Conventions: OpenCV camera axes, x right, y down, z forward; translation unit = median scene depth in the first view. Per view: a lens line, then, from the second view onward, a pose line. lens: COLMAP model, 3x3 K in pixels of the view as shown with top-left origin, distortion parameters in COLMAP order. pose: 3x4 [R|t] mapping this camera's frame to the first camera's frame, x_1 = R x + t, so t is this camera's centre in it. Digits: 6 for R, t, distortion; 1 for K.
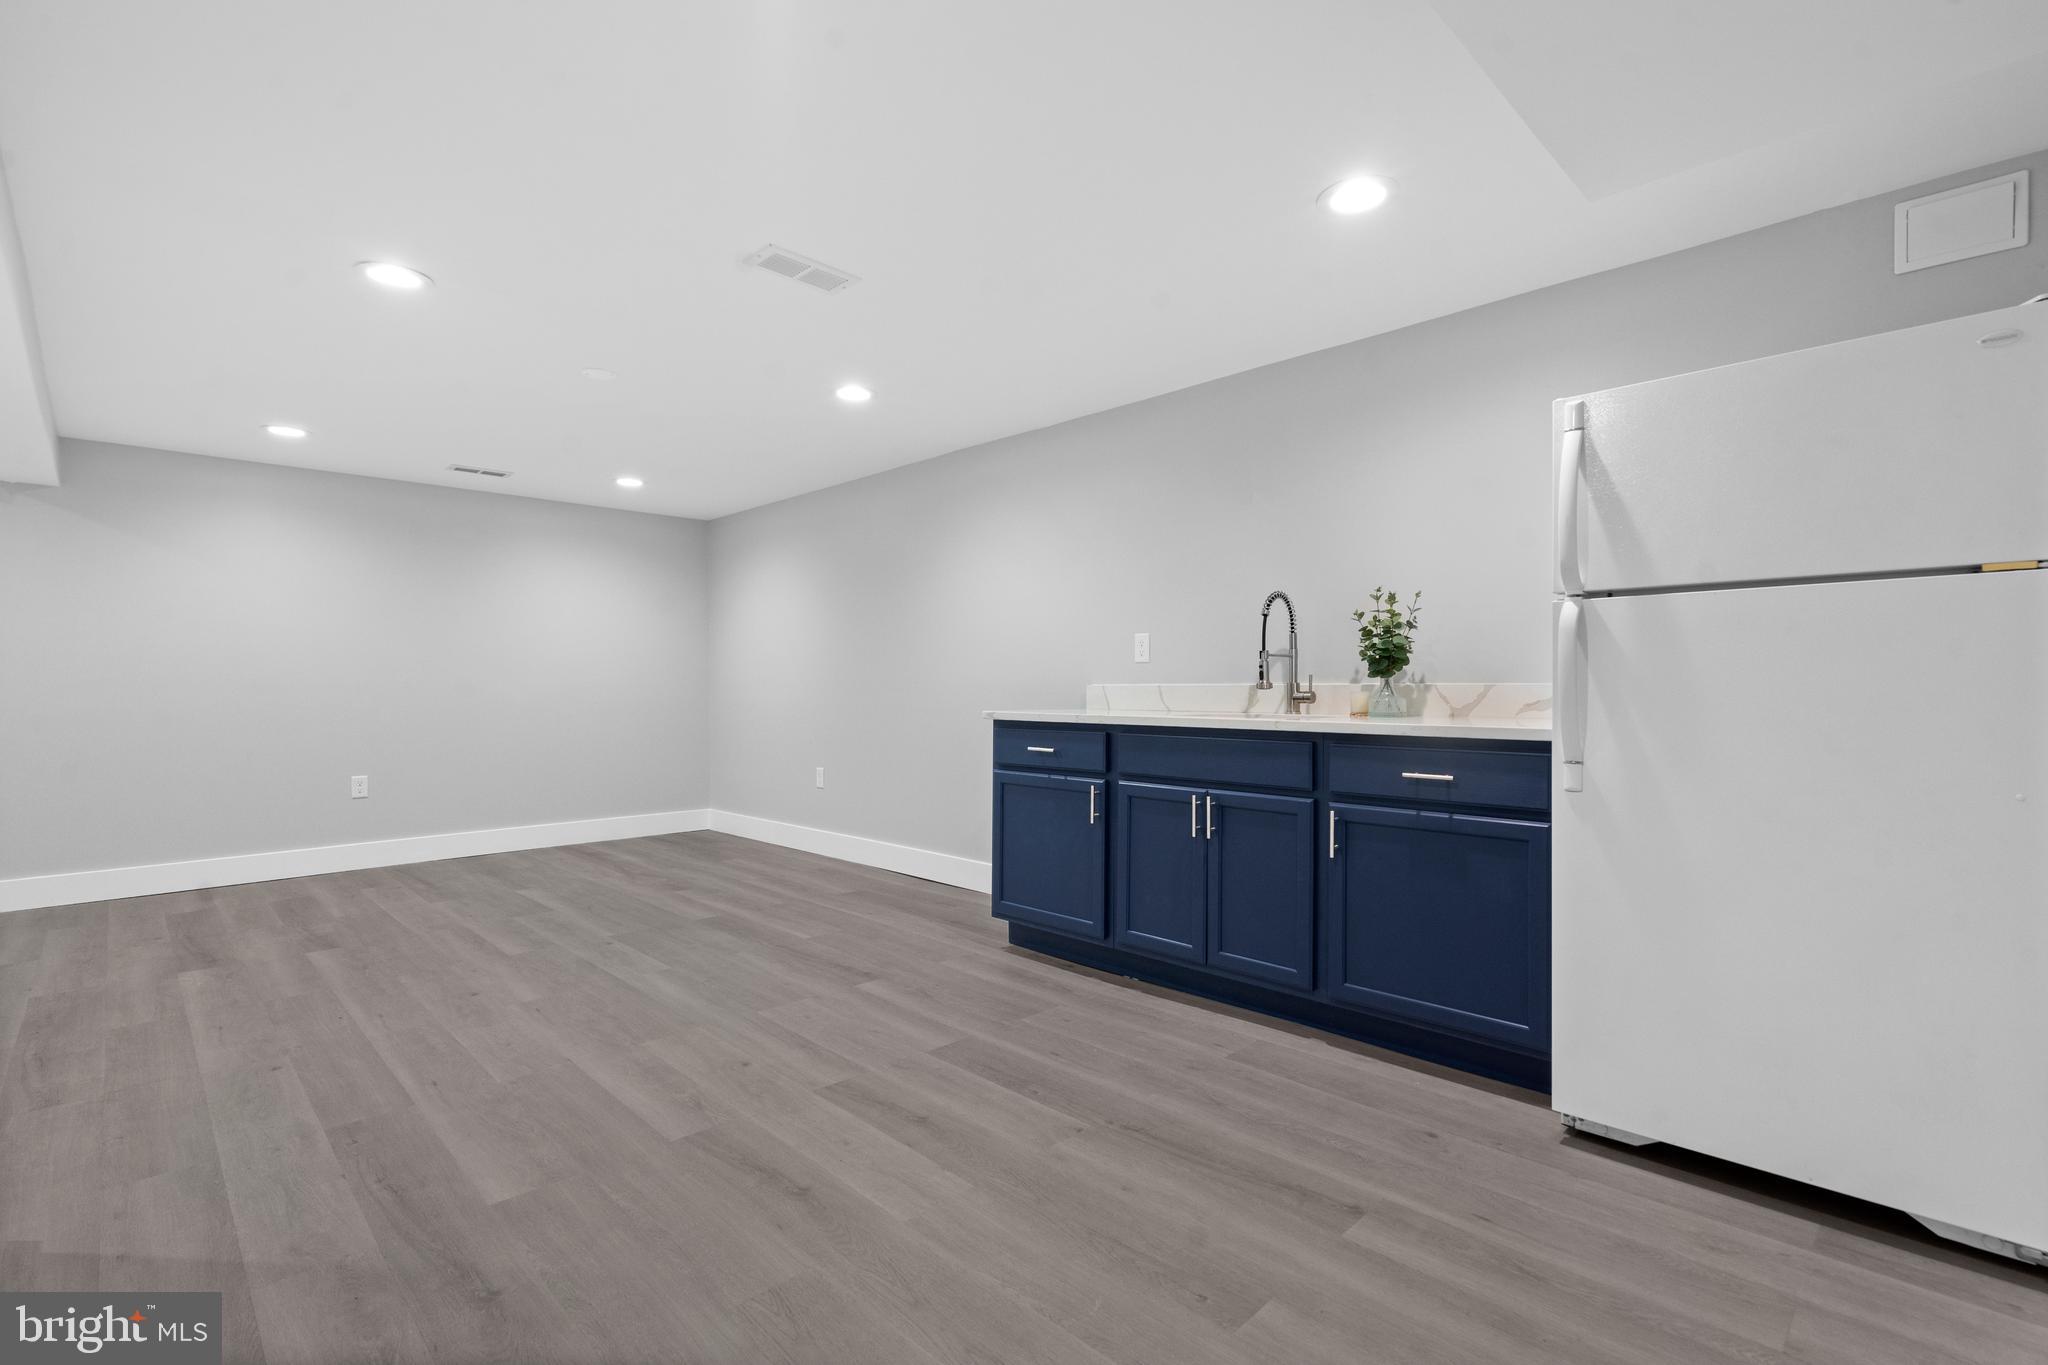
lens RADIAL K [[929.4, 0, 1032.1], [0, 929.4, 679.5], [0, 0, 1]] dist [-0.004241, 0.001857]
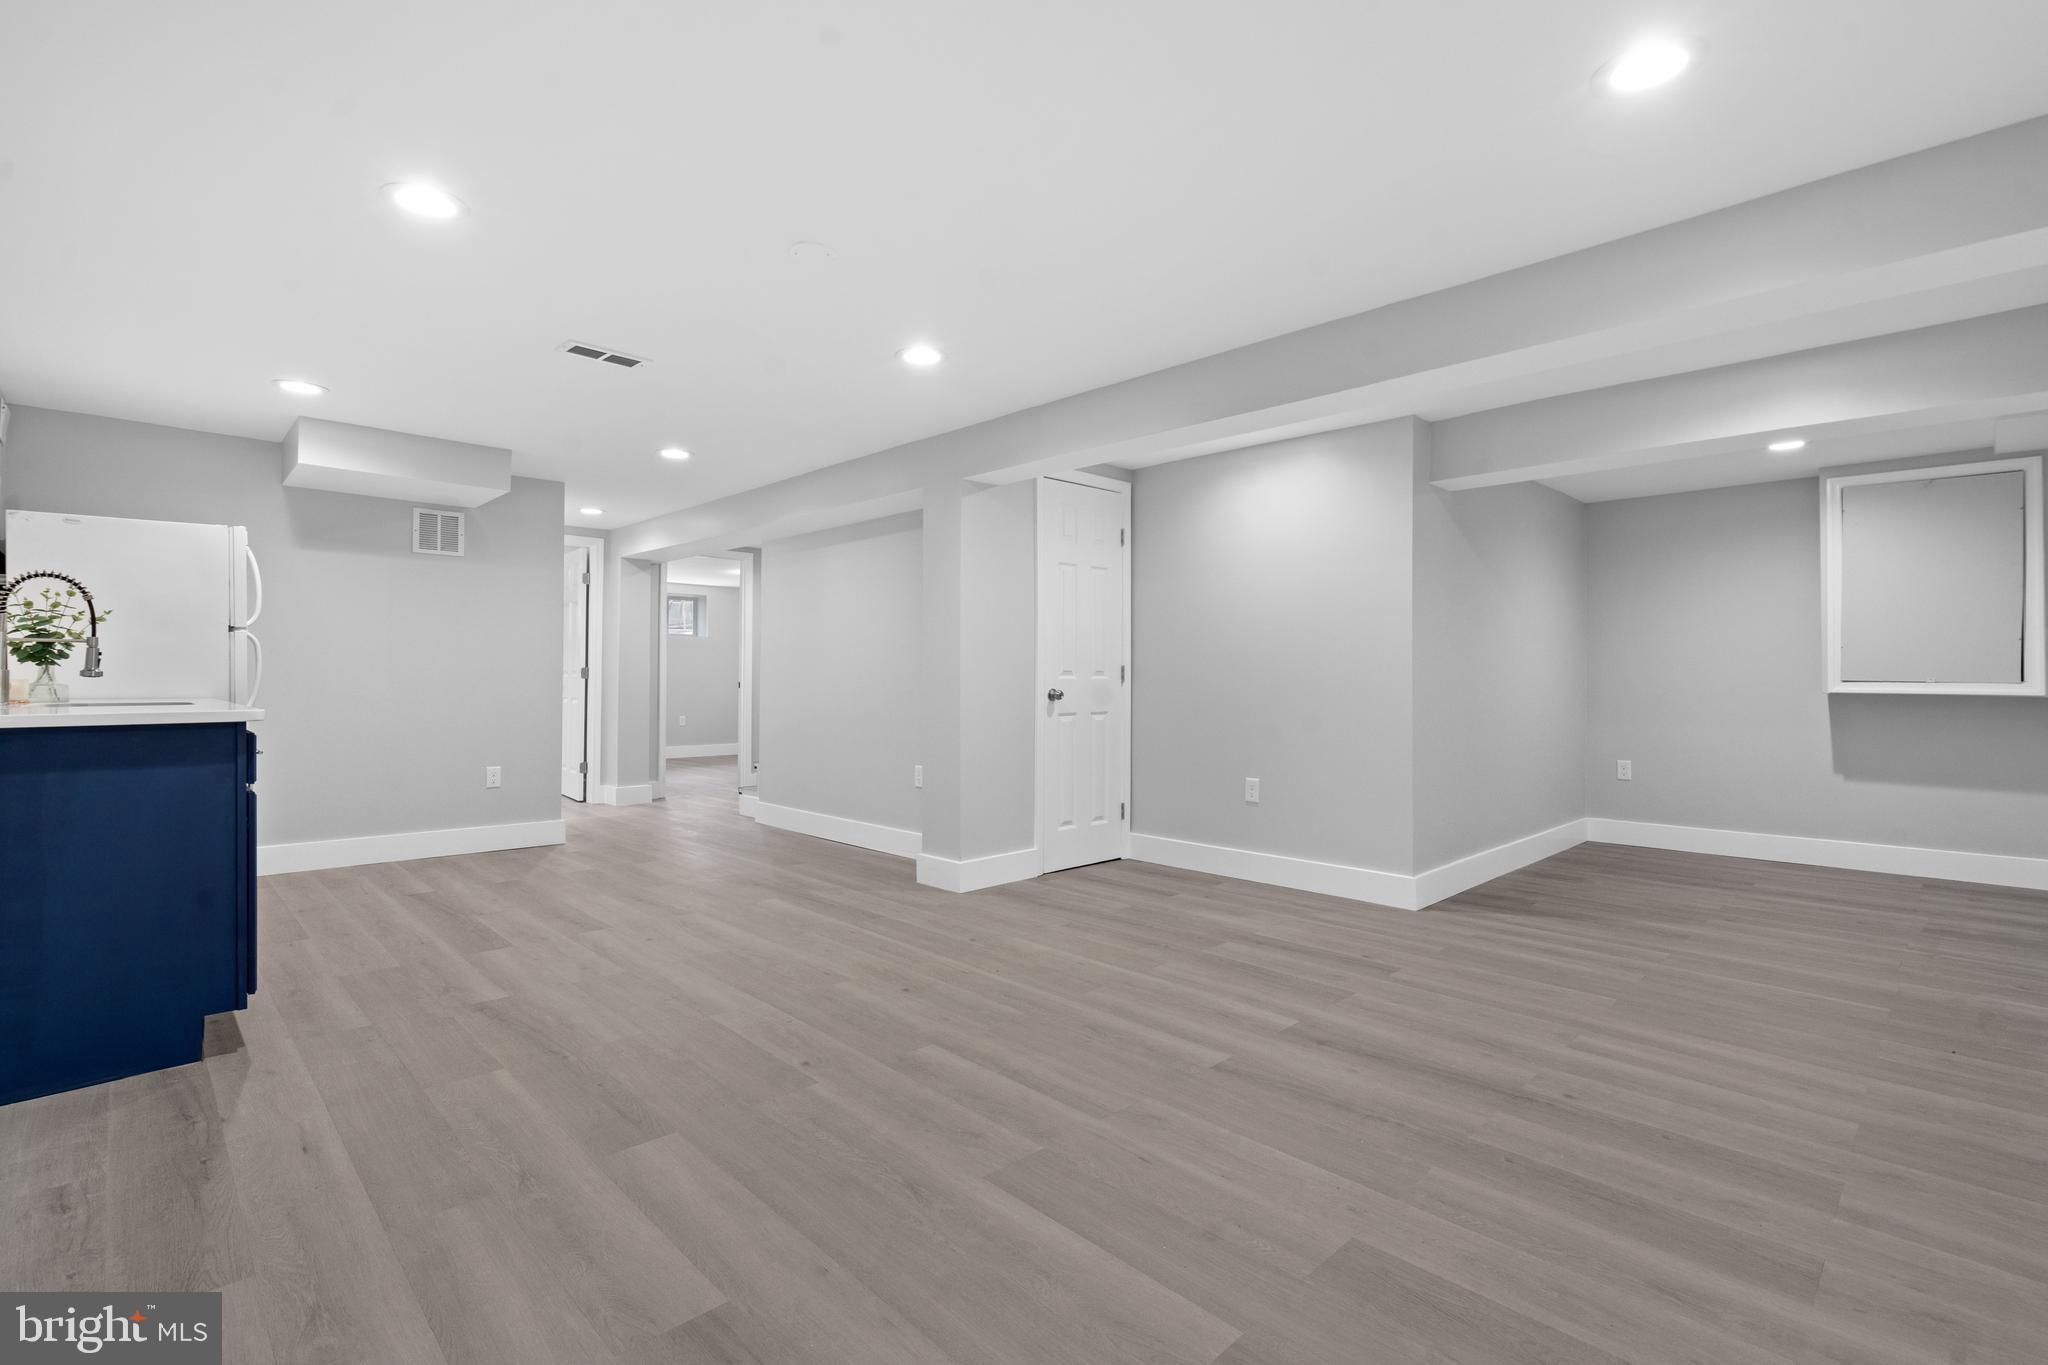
lens RADIAL K [[929.4, 0, 1016.4], [0, 929.4, 678.5], [0, 0, 1]] dist [-0.004241, 0.001857]
pose [[-0.999790, -0.000591, 0.020467, -0.761361], [-0.000735, 0.999975, -0.007006, 0.019318], [-0.020462, -0.007019, -0.999766, 2.040758]]
